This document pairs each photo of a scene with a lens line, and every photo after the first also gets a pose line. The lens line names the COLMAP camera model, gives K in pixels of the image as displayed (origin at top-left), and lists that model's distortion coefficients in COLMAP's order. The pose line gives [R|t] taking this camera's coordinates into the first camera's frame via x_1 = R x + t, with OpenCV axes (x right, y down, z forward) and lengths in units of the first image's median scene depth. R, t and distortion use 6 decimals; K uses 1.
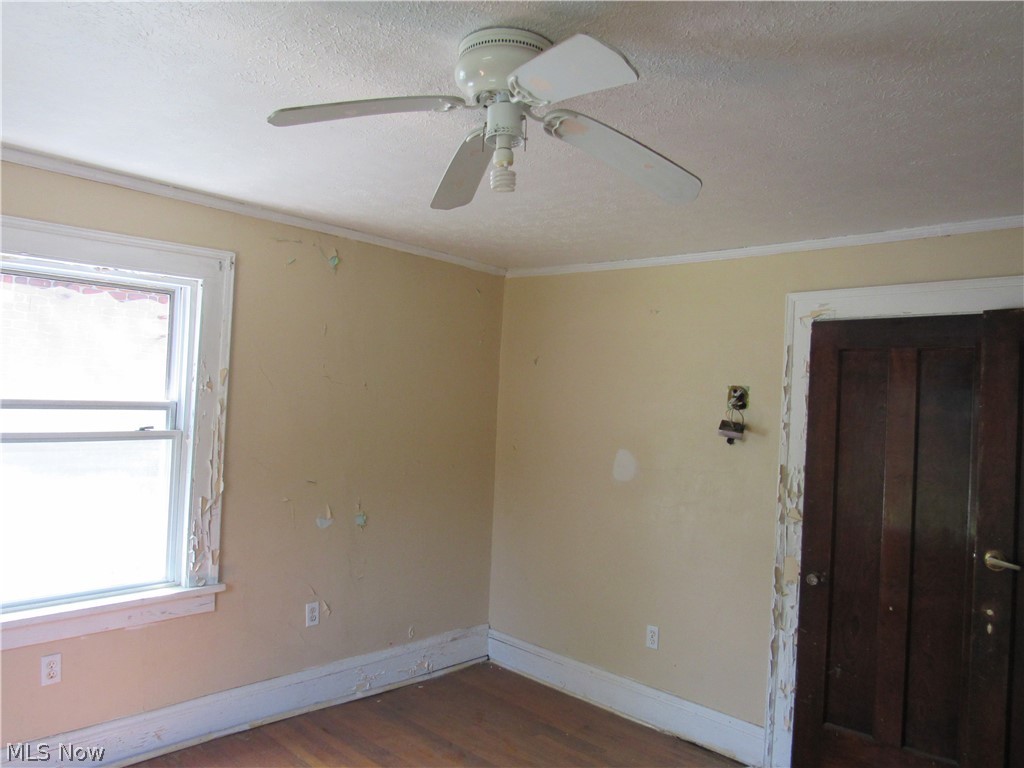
lens RADIAL K [[732.1, 0, 502.3], [0, 732.1, 386.1], [0, 0, 1]] dist [-0.028861, 0.002458]
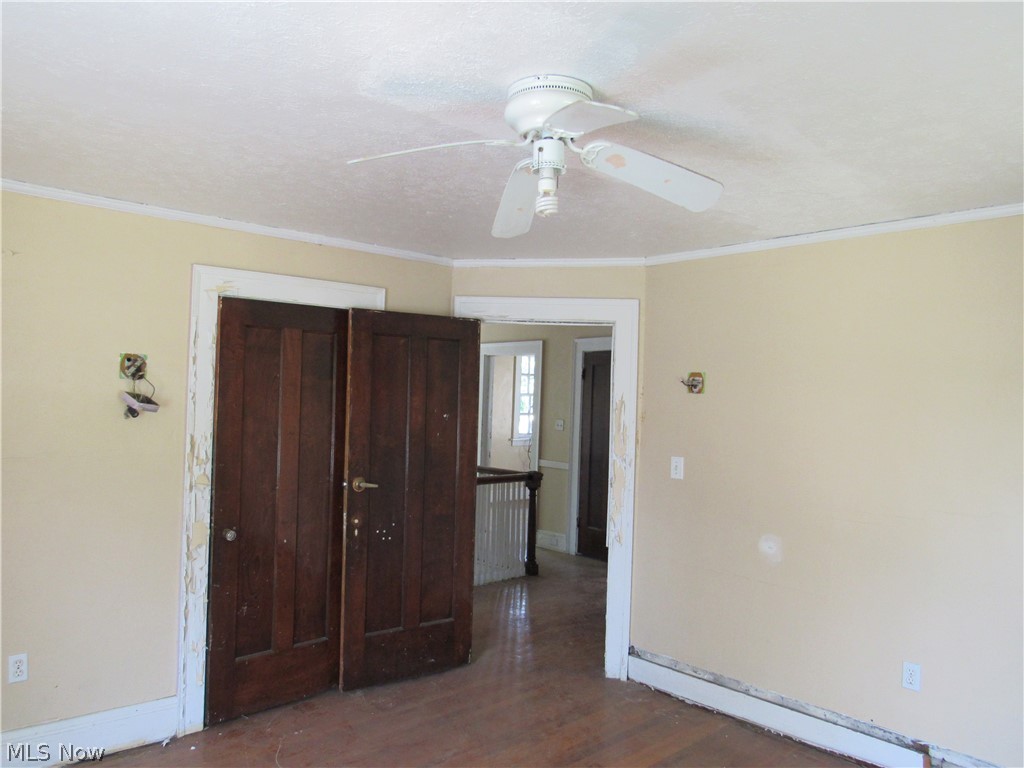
lens RADIAL K [[732.1, 0, 502.3], [0, 732.1, 386.1], [0, 0, 1]] dist [-0.028861, 0.002458]
pose [[0.089884, -0.037987, 0.995228, -0.592916], [-0.047516, 0.997971, 0.042383, -0.022901], [-0.994818, -0.051099, 0.087896, 0.489005]]
